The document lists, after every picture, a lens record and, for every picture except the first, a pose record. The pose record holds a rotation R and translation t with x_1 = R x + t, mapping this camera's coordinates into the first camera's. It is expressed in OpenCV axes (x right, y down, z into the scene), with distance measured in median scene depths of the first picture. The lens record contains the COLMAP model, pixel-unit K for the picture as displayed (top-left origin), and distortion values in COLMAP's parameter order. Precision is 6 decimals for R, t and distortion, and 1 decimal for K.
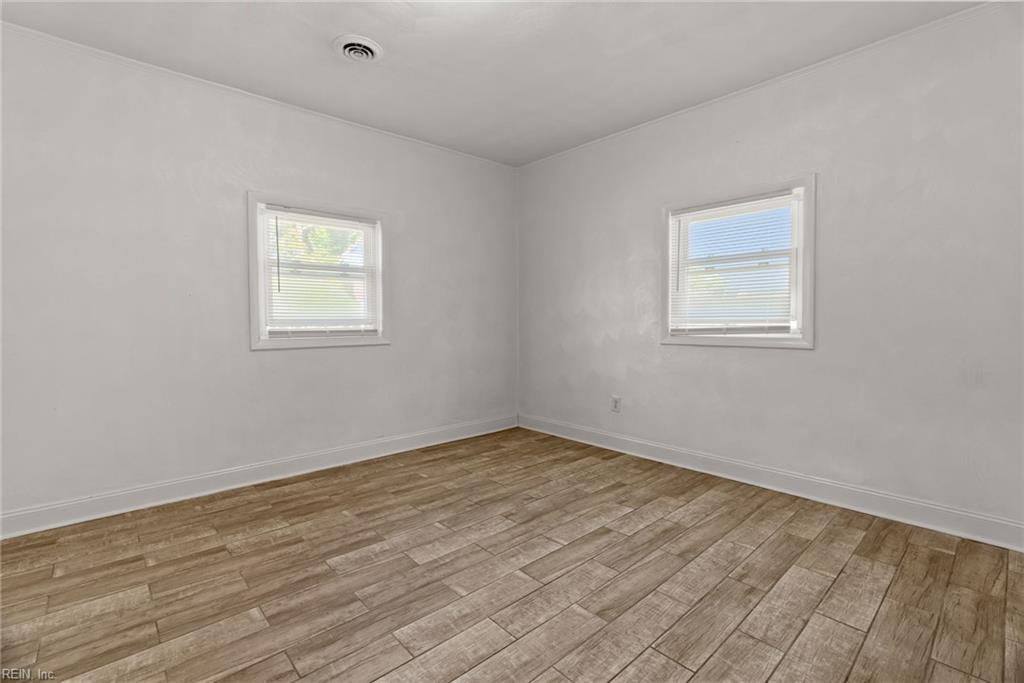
lens RADIAL K [[458.1, 0, 511.3], [0, 458.1, 358.0], [0, 0, 1]] dist [-0.008941, 0.000940]
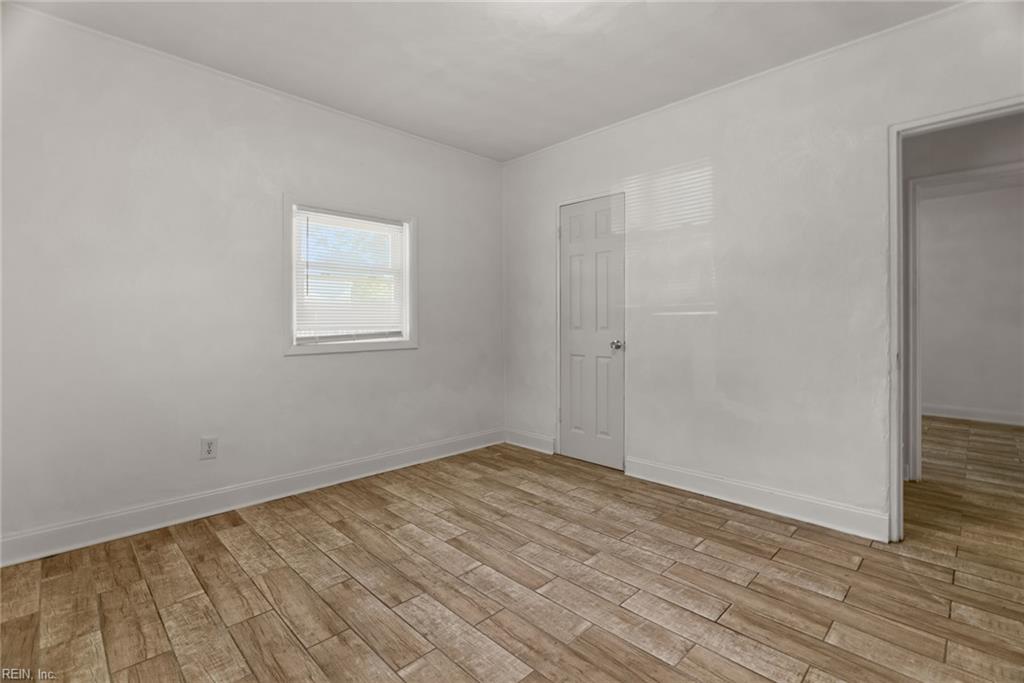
lens RADIAL K [[468.3, 0, 511.1], [0, 468.3, 327.6], [0, 0, 1]] dist [-0.008797, 0.001468]
pose [[-0.043301, -0.004639, 0.999051, -0.842048], [0.087773, 0.996105, 0.008429, -0.079647], [-0.995199, 0.088055, -0.042725, 0.932999]]
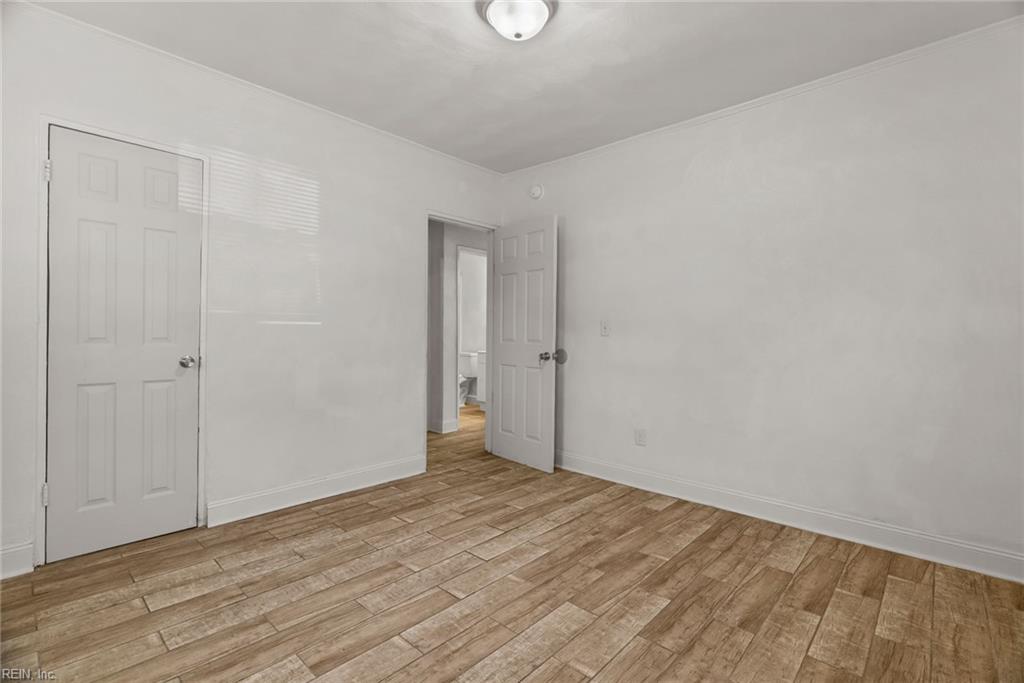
lens RADIAL K [[468.3, 0, 511.1], [0, 468.3, 327.6], [0, 0, 1]] dist [-0.008797, 0.001468]
pose [[-0.996279, -0.006181, -0.085963, -0.000639], [-0.012658, 0.997102, 0.075011, -0.159227], [0.085250, 0.075820, -0.993471, 1.733530]]
